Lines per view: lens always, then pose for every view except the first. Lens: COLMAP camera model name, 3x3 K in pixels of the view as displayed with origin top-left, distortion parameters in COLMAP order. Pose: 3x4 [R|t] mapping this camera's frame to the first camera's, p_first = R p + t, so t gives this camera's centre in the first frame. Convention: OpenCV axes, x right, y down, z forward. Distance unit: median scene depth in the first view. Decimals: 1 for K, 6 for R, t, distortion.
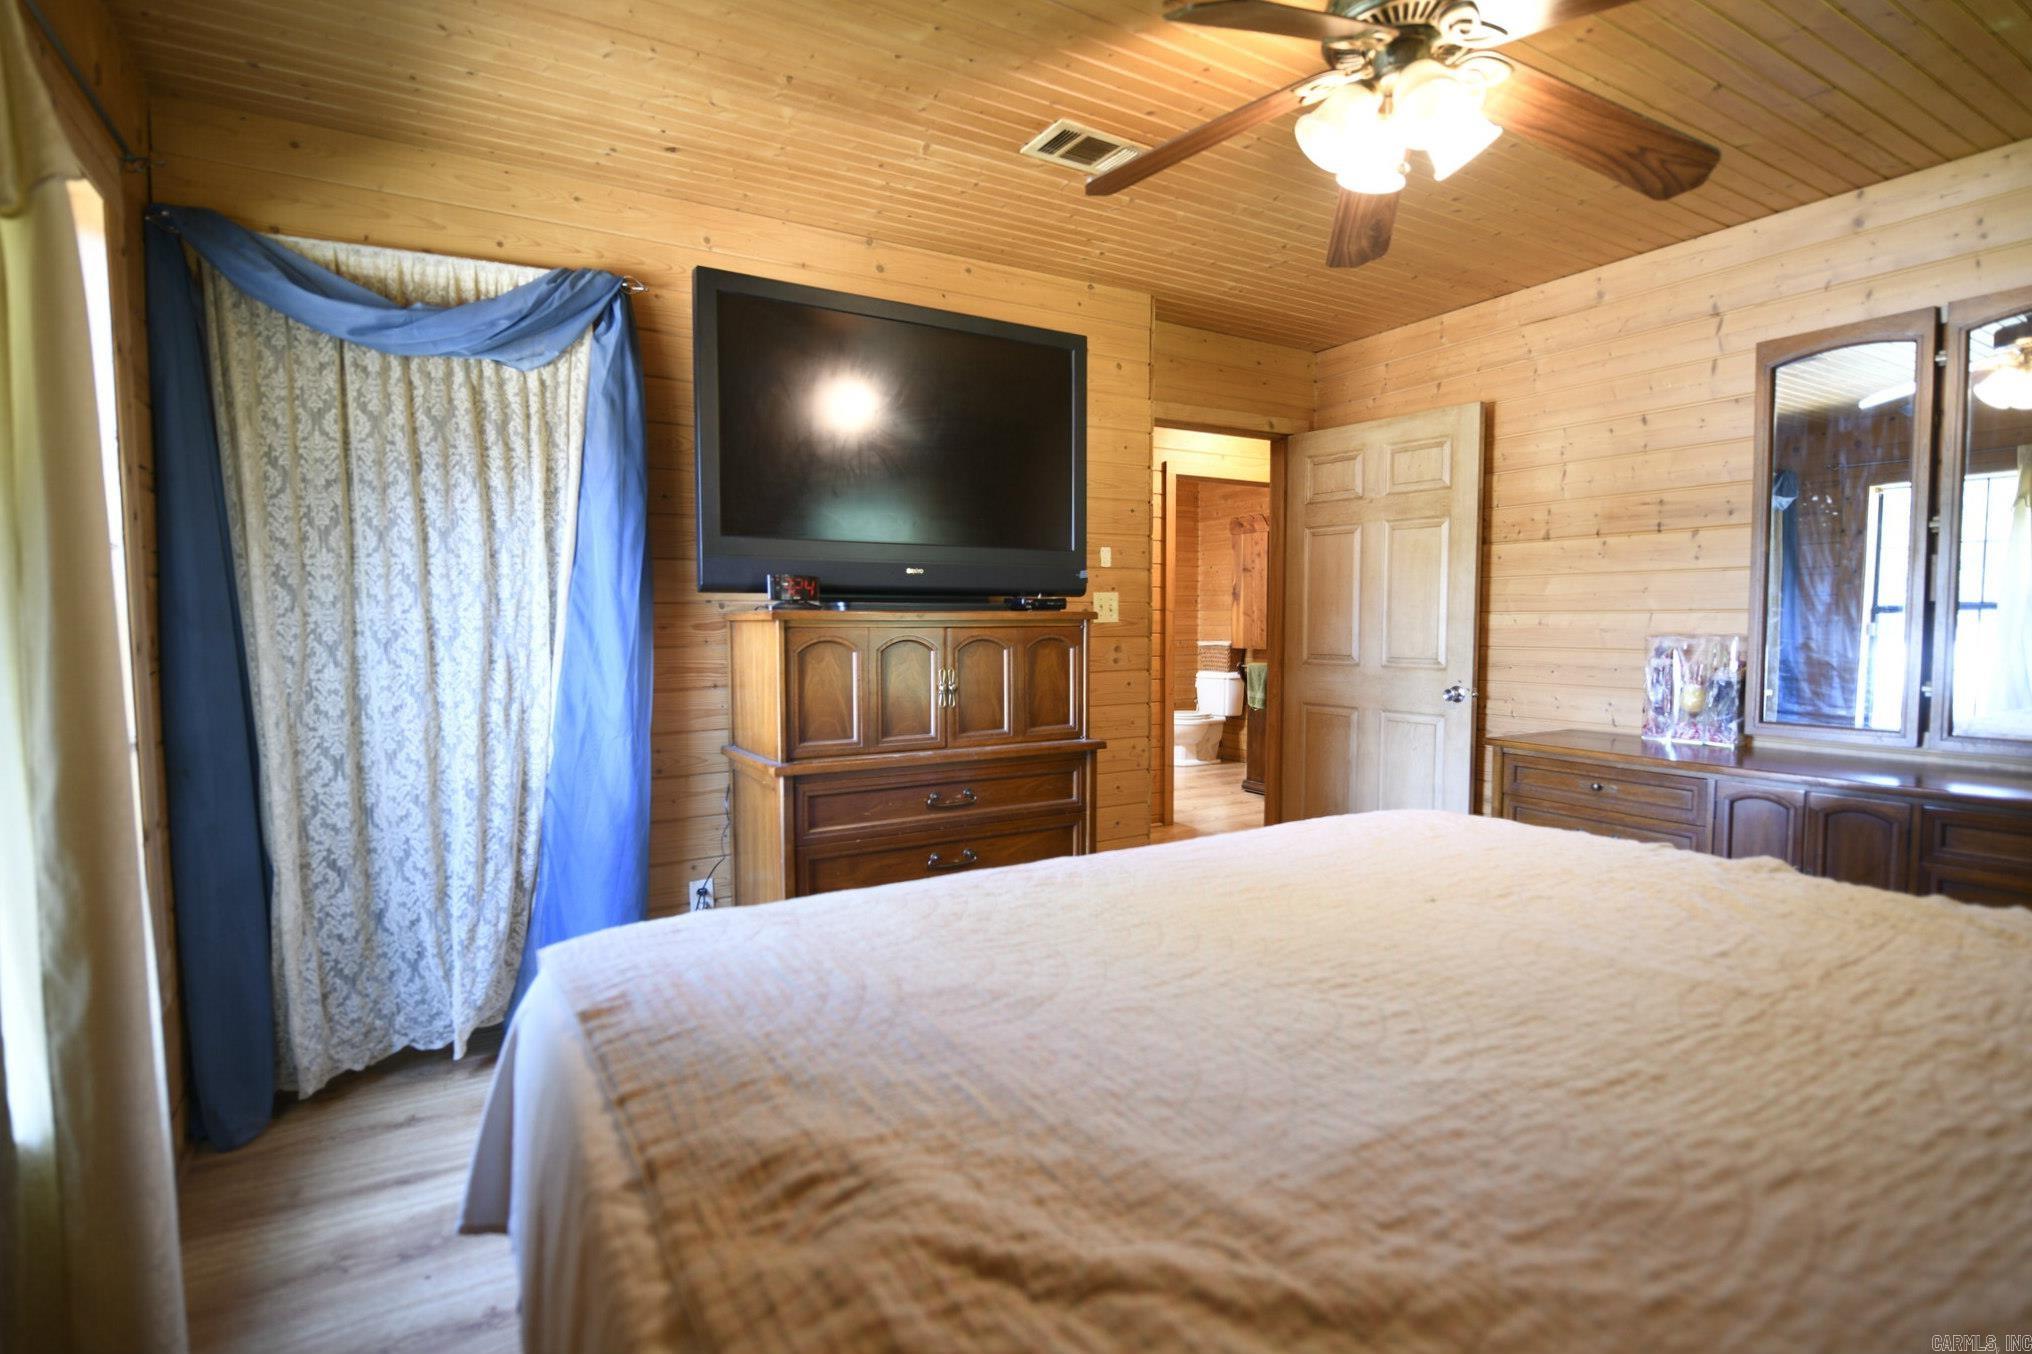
lens RADIAL K [[1018.2, 0, 1011.6], [0, 1018.2, 674.3], [0, 0, 1]] dist [-0.003531, -0.000011]
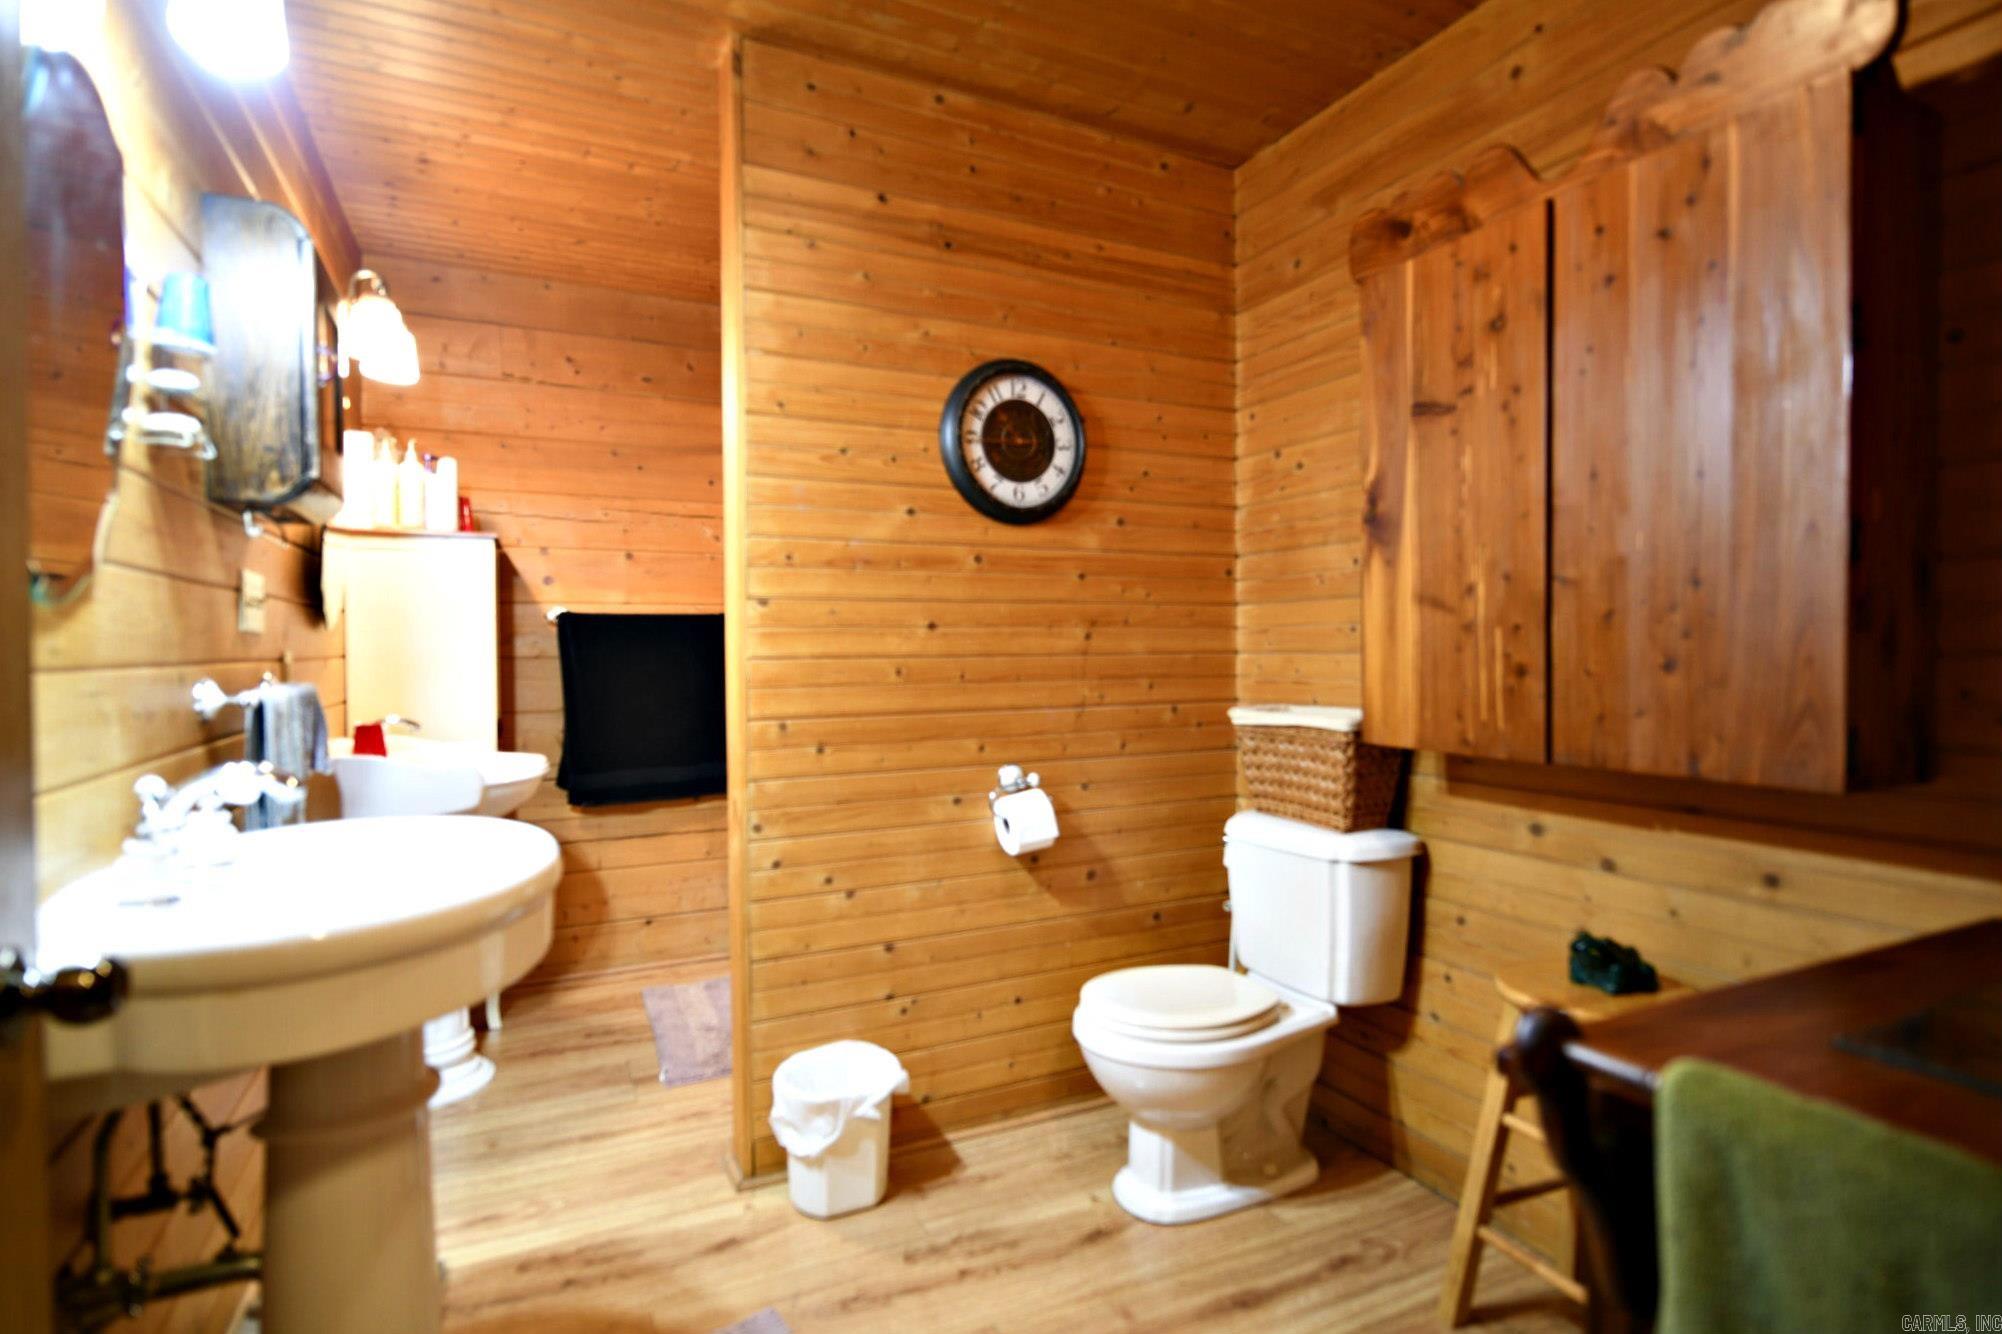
lens RADIAL K [[1003.2, 0, 996.6], [0, 1003.2, 664.3], [0, 0, 1]] dist [-0.003531, -0.000011]
pose [[0.995331, 0.001482, -0.096506, 0.147108], [-0.005566, 0.999100, -0.042060, -0.033095], [0.096357, 0.042400, 0.994443, 0.727873]]
